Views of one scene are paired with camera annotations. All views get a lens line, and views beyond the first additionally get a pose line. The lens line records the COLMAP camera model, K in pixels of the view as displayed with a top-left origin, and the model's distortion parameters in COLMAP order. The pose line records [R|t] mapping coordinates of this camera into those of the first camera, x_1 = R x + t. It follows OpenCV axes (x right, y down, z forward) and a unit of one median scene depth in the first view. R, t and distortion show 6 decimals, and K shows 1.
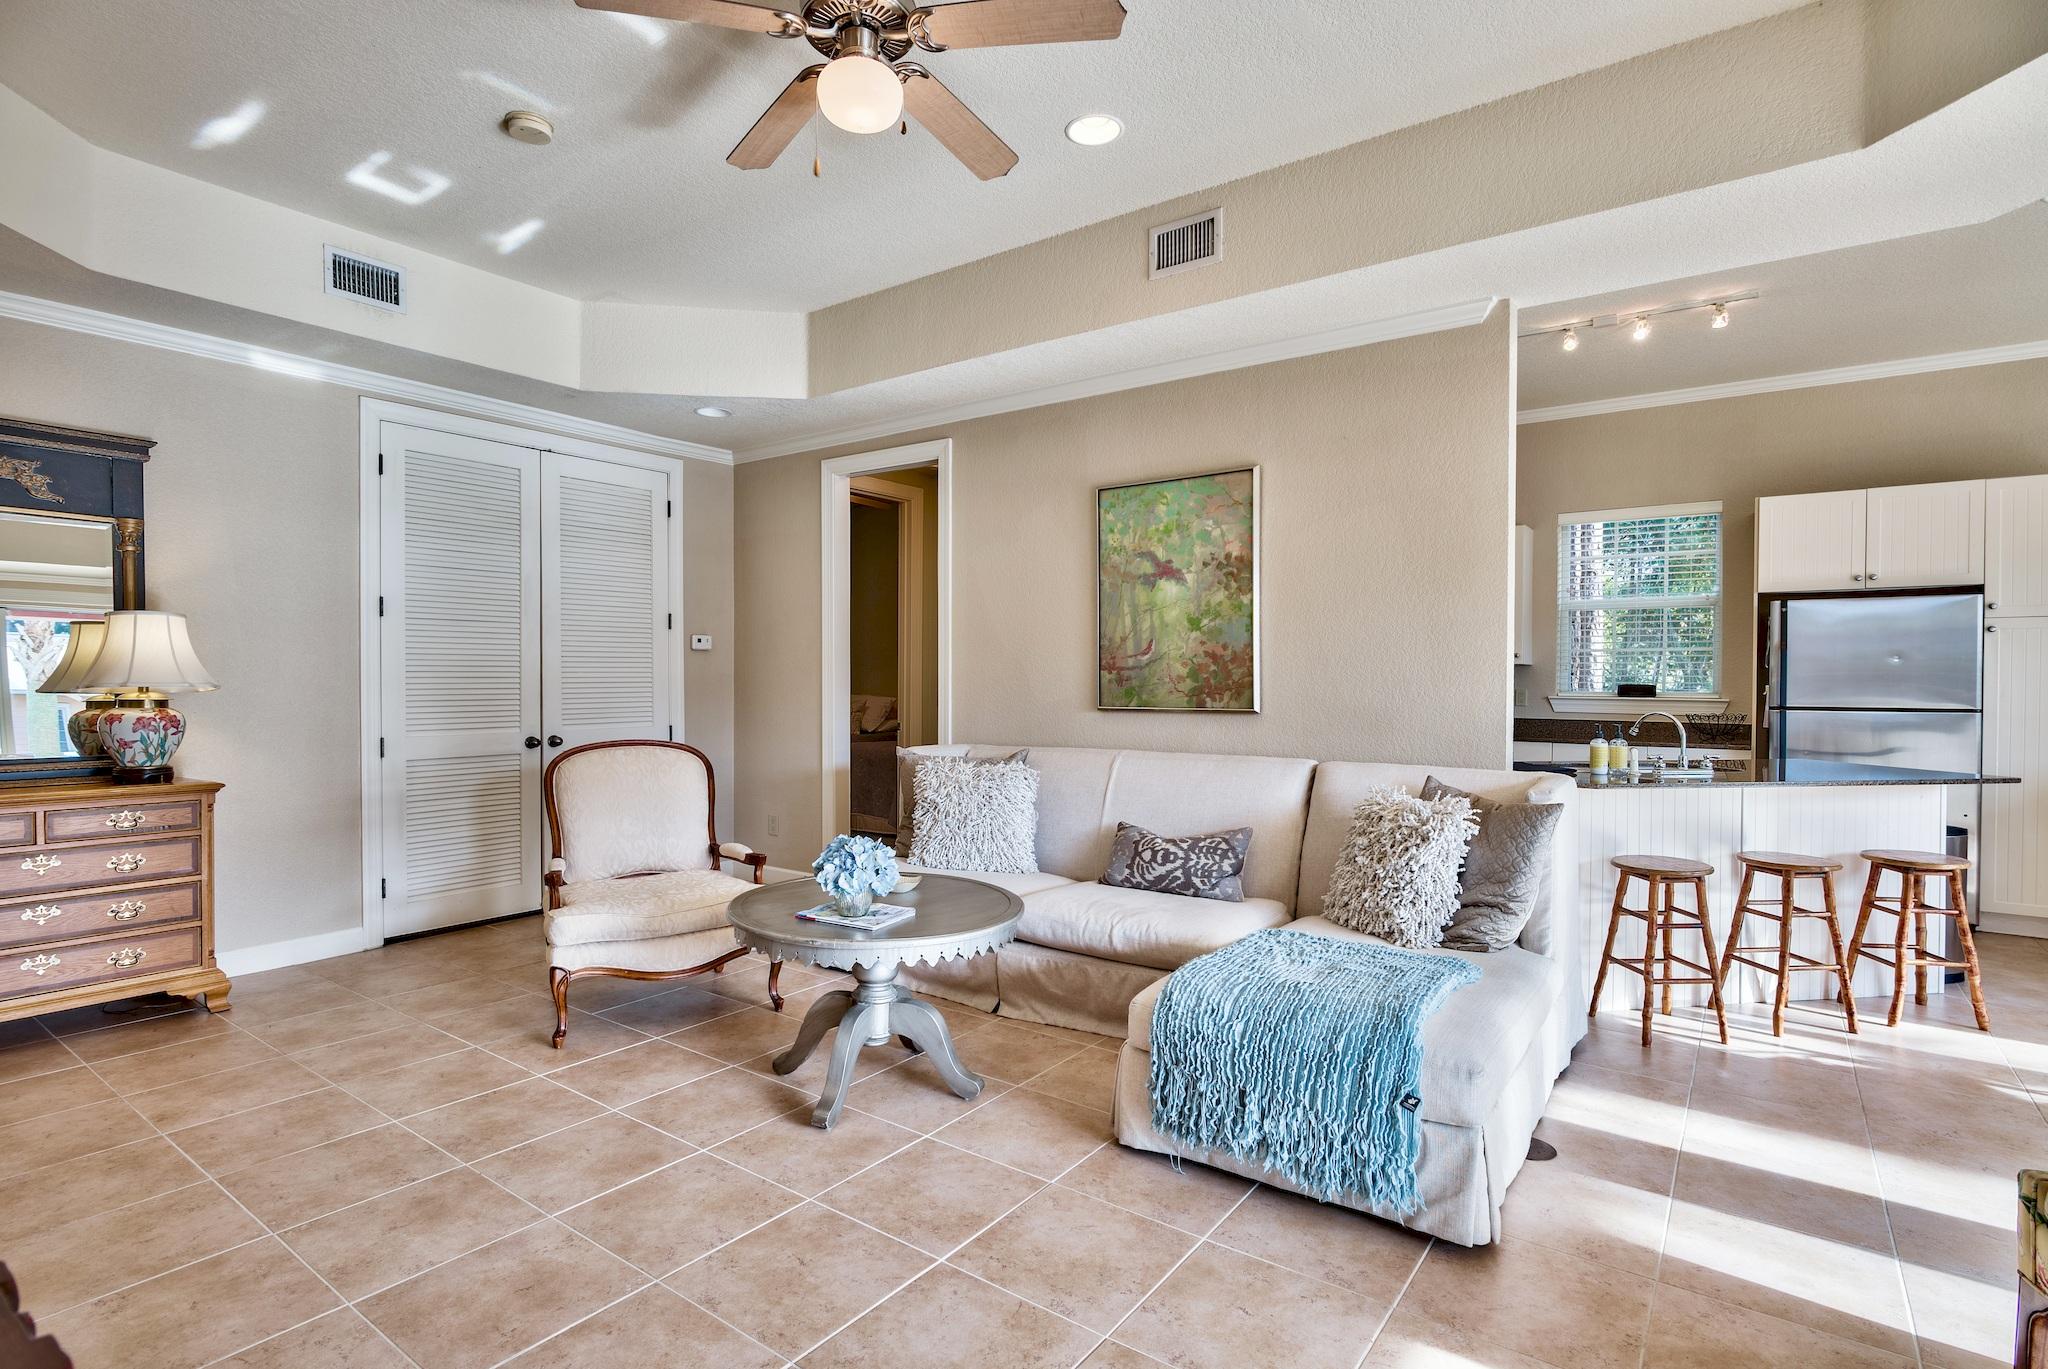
lens RADIAL K [[1006.1, 0, 1029.0], [0, 1006.1, 696.7], [0, 0, 1]] dist [-0.002076, -0.000279]
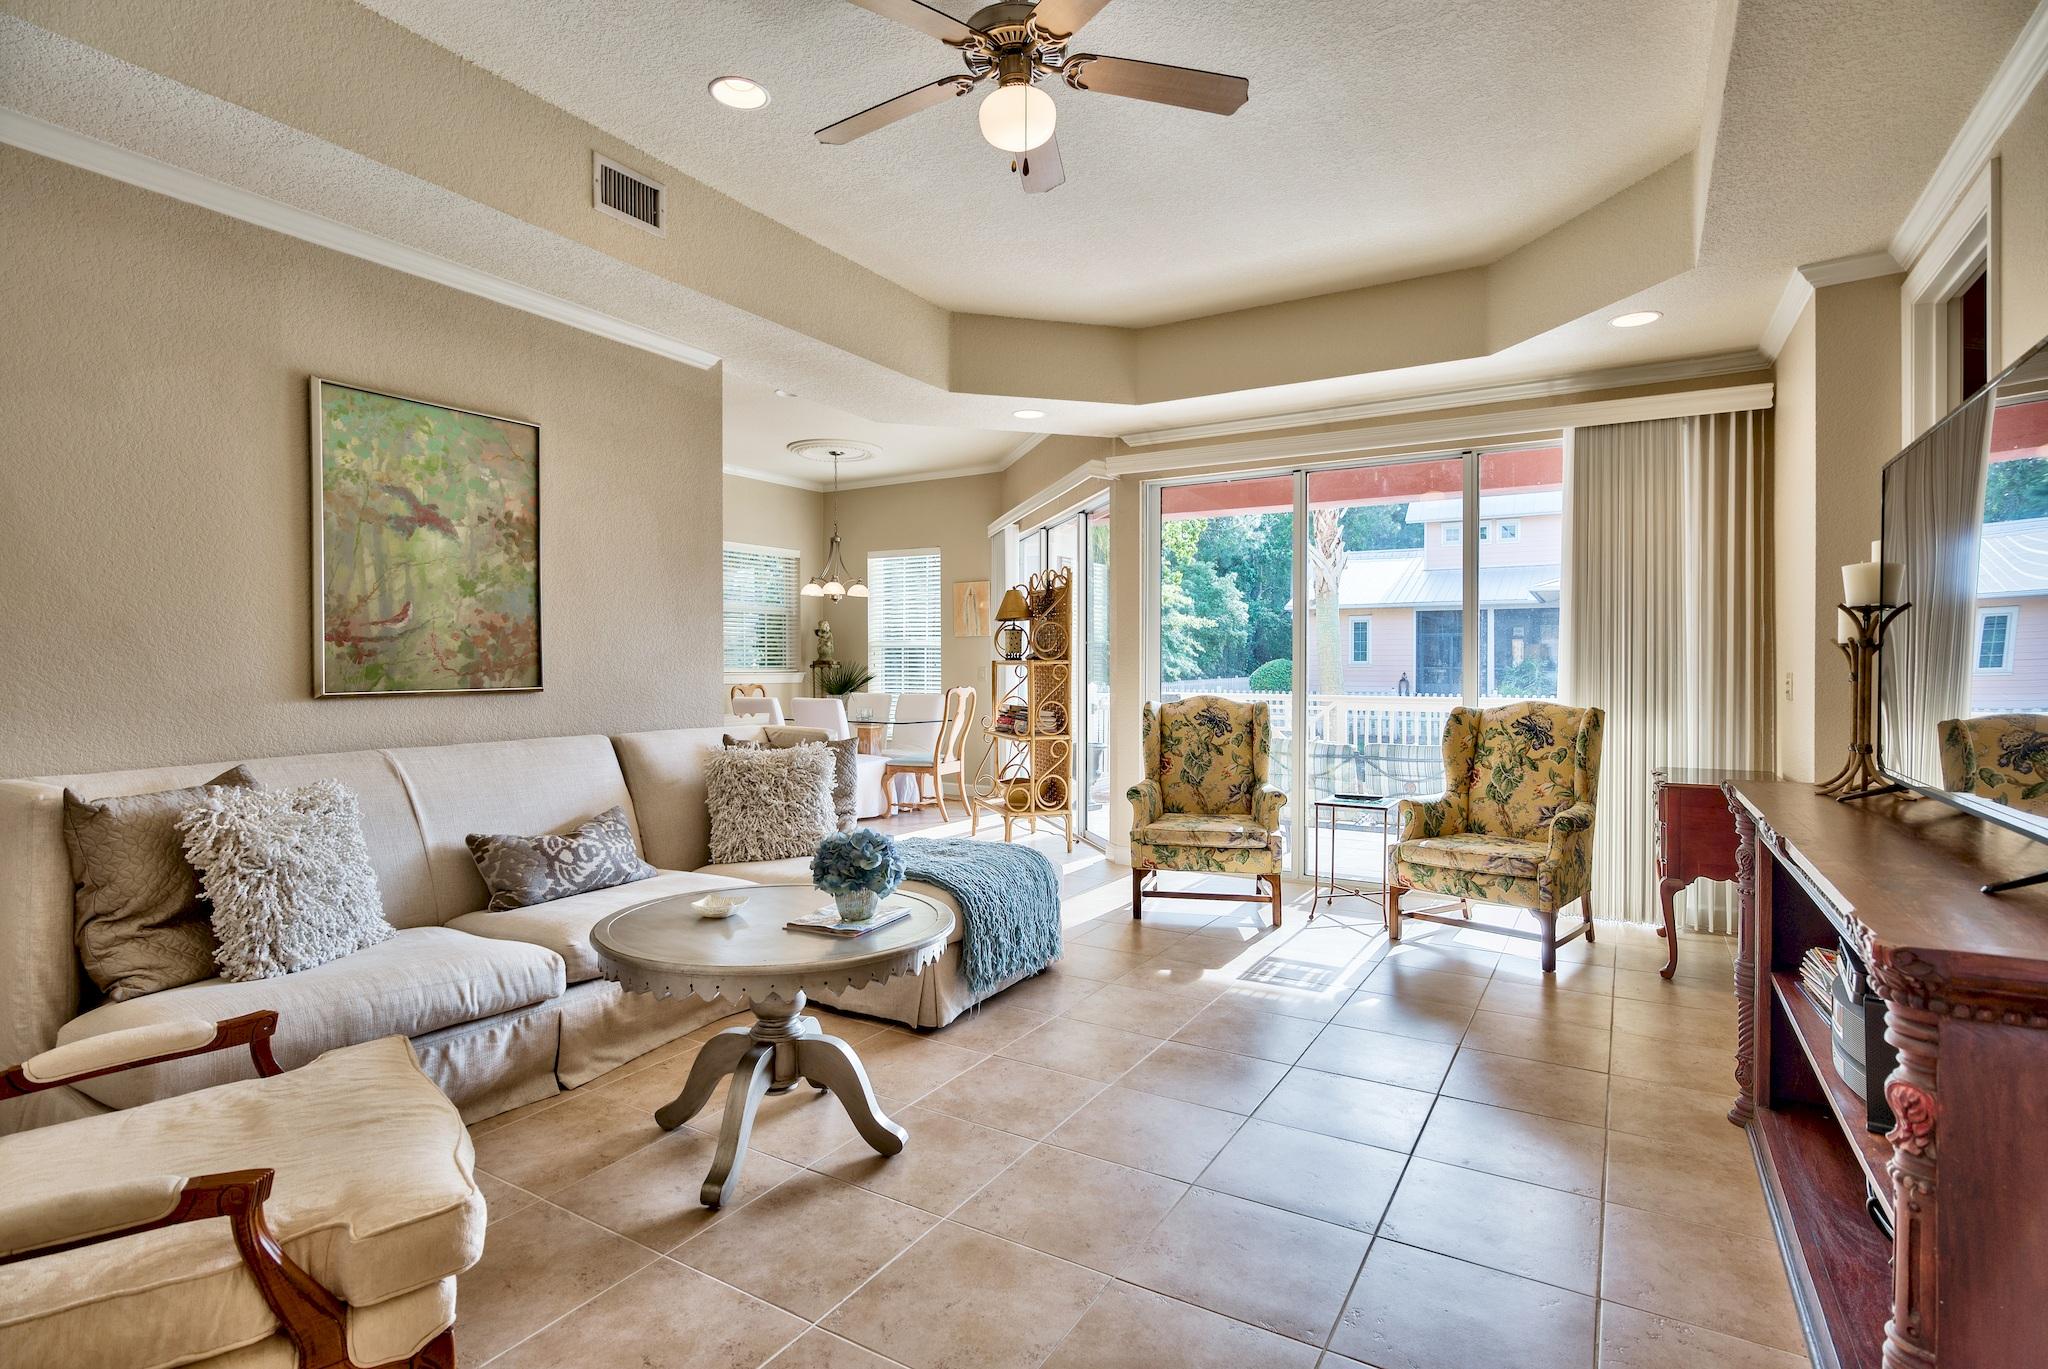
lens RADIAL K [[1006.1, 0, 1029.2], [0, 1006.1, 670.6], [0, 0, 1]] dist [-0.002076, -0.000279]
pose [[-0.095700, -0.009020, 0.995369, -0.716994], [0.018248, 0.999775, 0.010814, -0.004558], [-0.995243, 0.019198, -0.095513, 0.624108]]
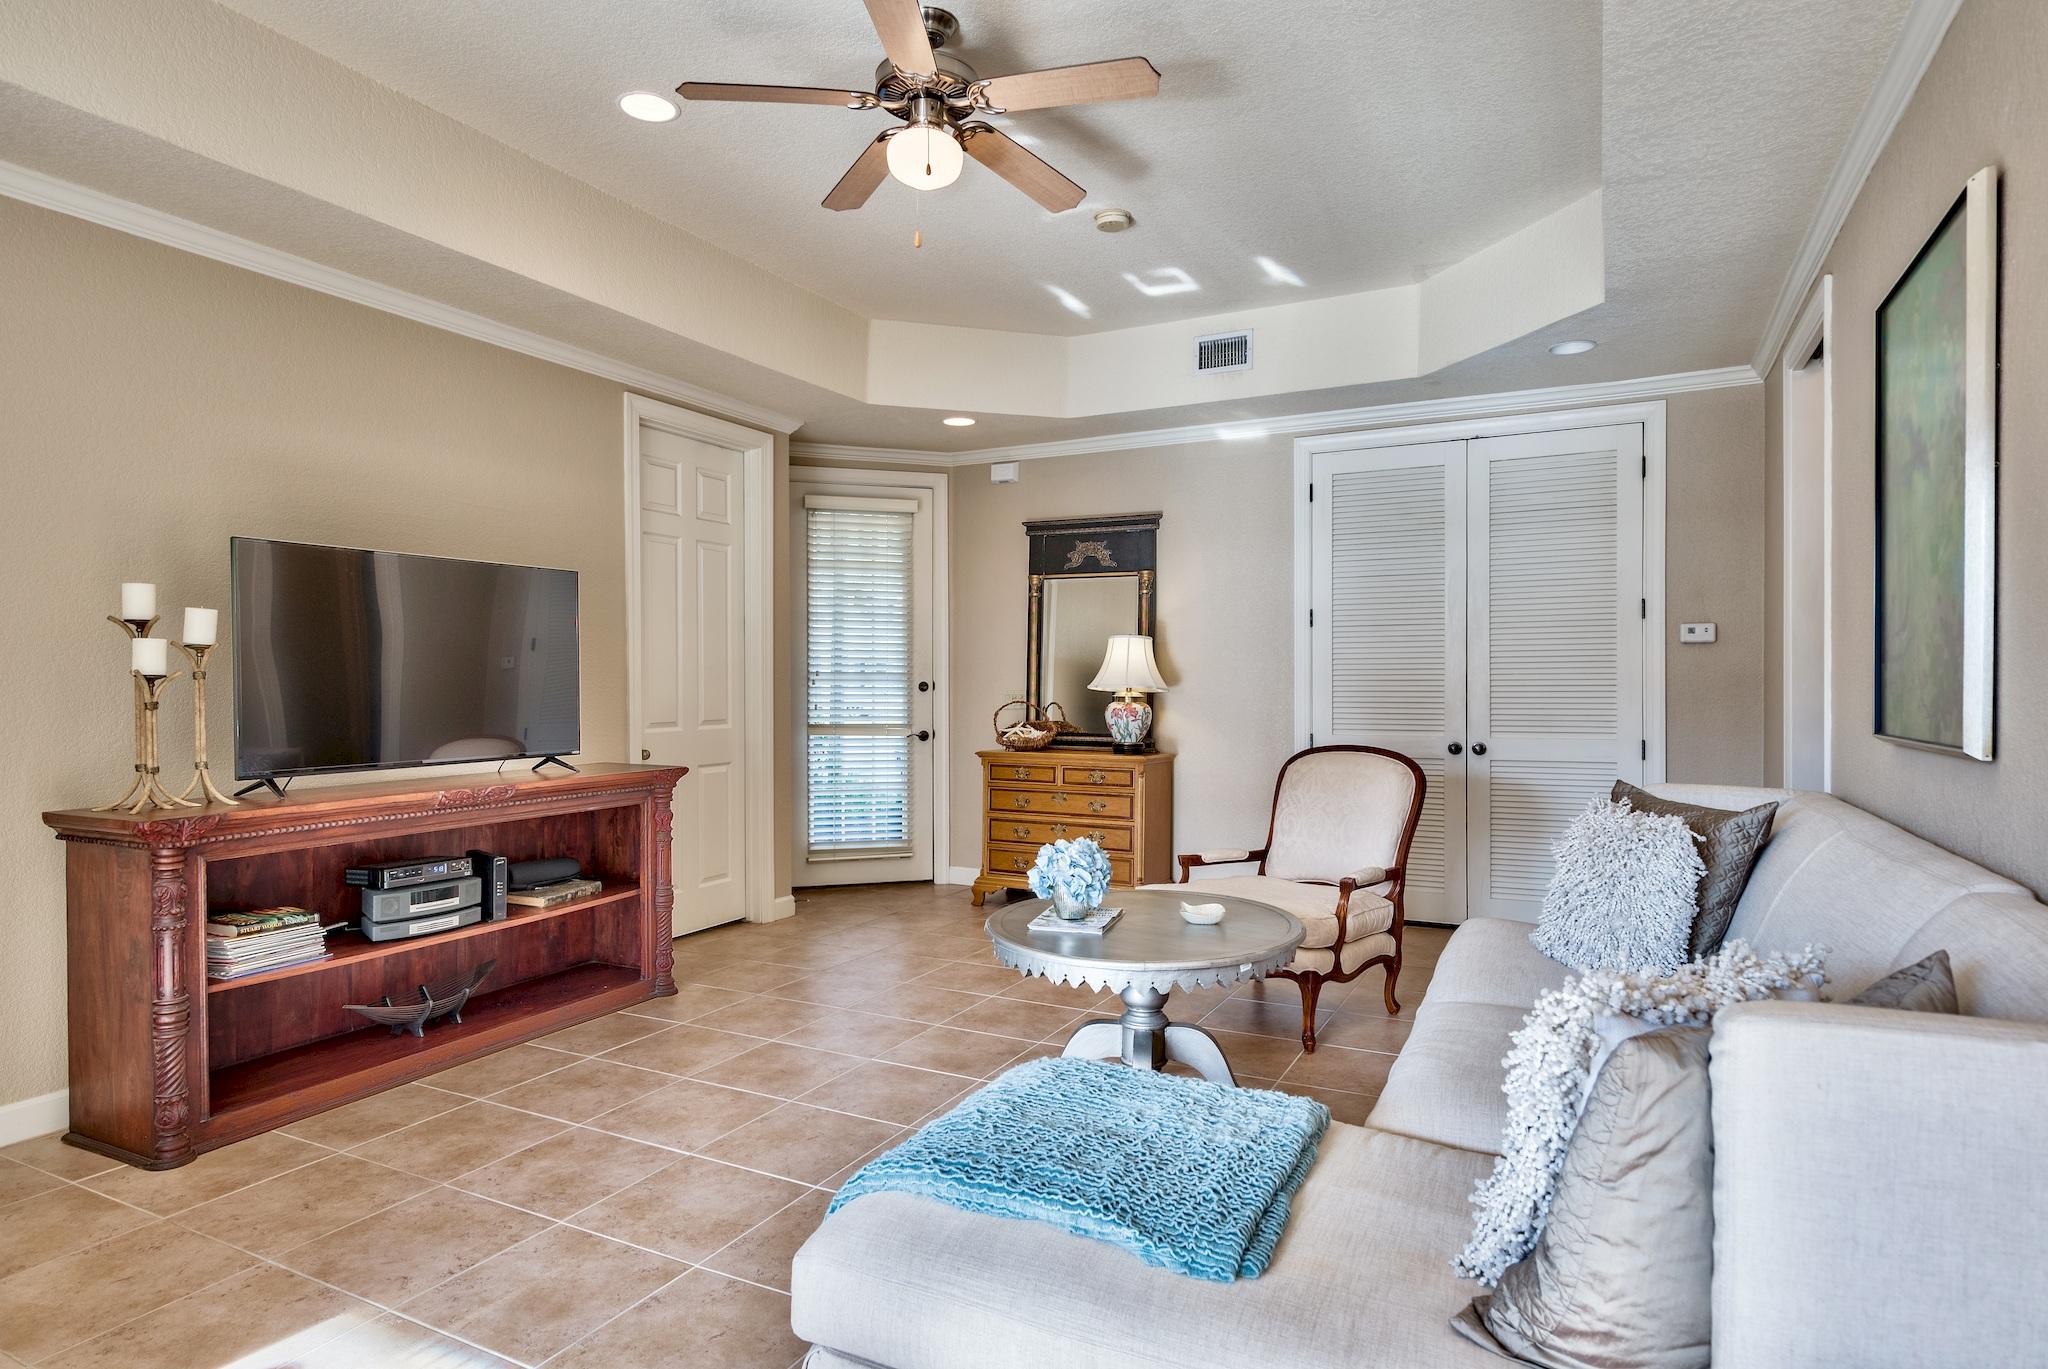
lens RADIAL K [[1141.8, 0, 1018.9], [0, 1141.8, 683.8], [0, 0, 1]] dist [0.007852, 0.000163]
pose [[0.150872, -0.001366, -0.988552, 0.629757], [-0.016502, 0.999856, -0.003900, -0.005449], [0.988416, 0.016901, 0.150827, 0.521283]]
